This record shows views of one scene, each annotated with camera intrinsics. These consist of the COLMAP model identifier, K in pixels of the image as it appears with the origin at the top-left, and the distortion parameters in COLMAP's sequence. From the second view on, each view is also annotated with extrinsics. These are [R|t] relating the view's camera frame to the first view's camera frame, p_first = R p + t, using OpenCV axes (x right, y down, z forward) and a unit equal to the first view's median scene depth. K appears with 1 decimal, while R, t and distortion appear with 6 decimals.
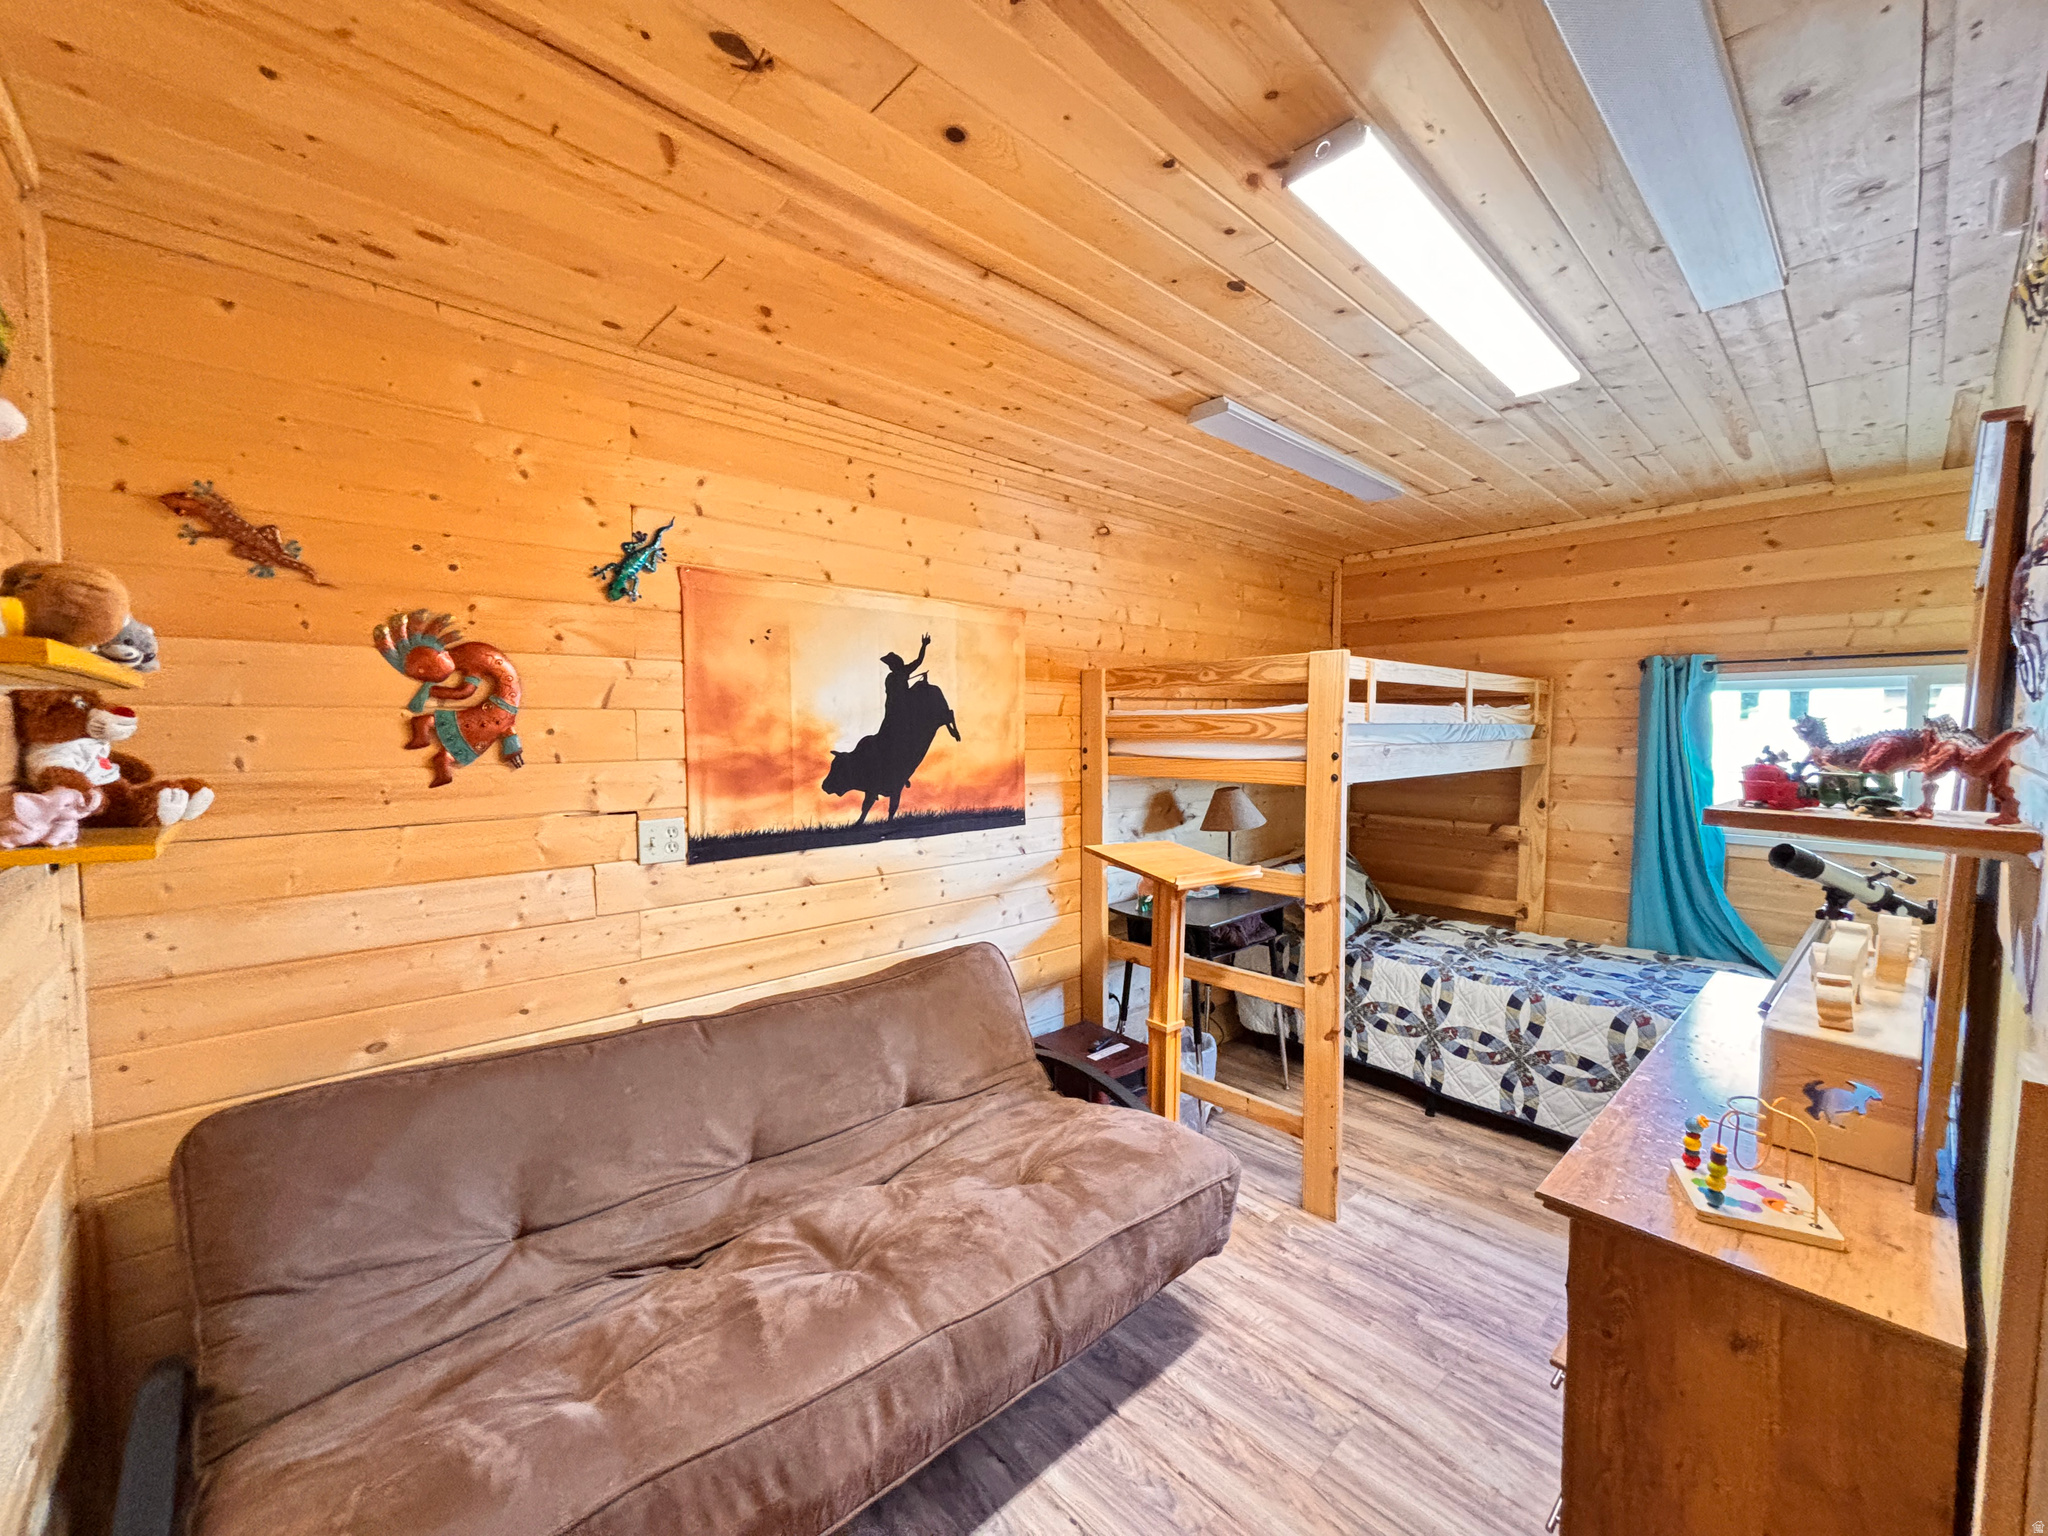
lens RADIAL K [[825.9, 0, 1028.8], [0, 825.9, 776.4], [0, 0, 1]] dist [-0.002296, 0.000044]
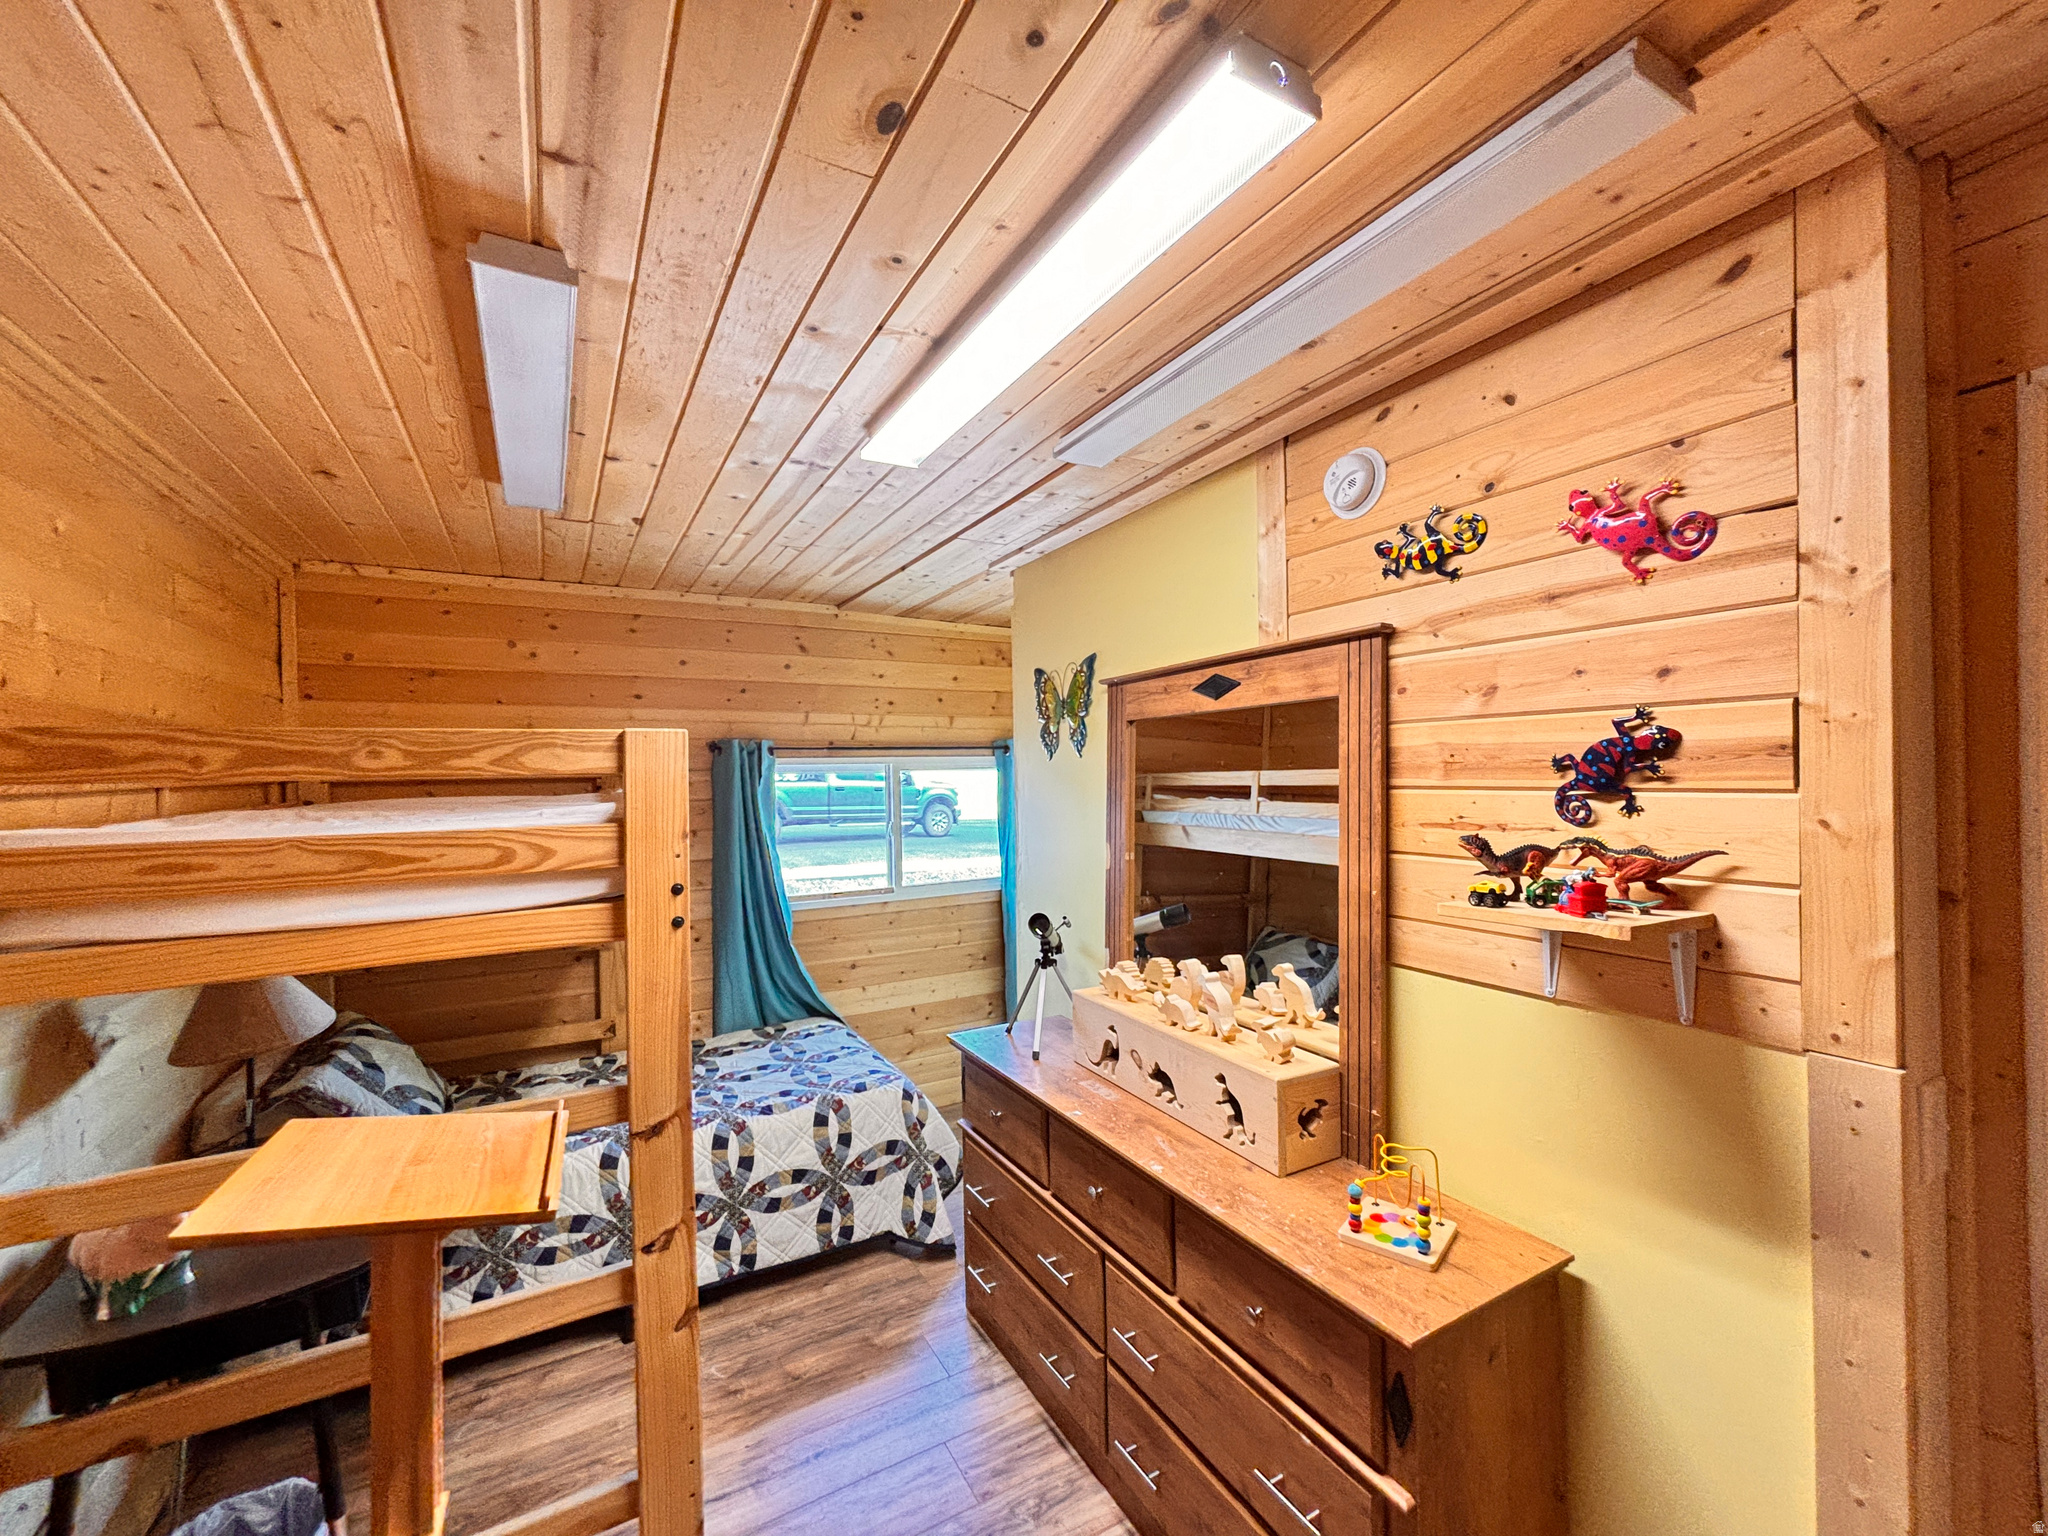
lens RADIAL K [[825.9, 0, 1028.8], [0, 825.9, 776.4], [0, 0, 1]] dist [-0.002296, 0.000044]
pose [[0.239052, -0.006510, 0.970985, -0.163791], [0.077713, 0.996898, -0.012449, -0.068725], [-0.967892, 0.078434, 0.238817, 0.465766]]
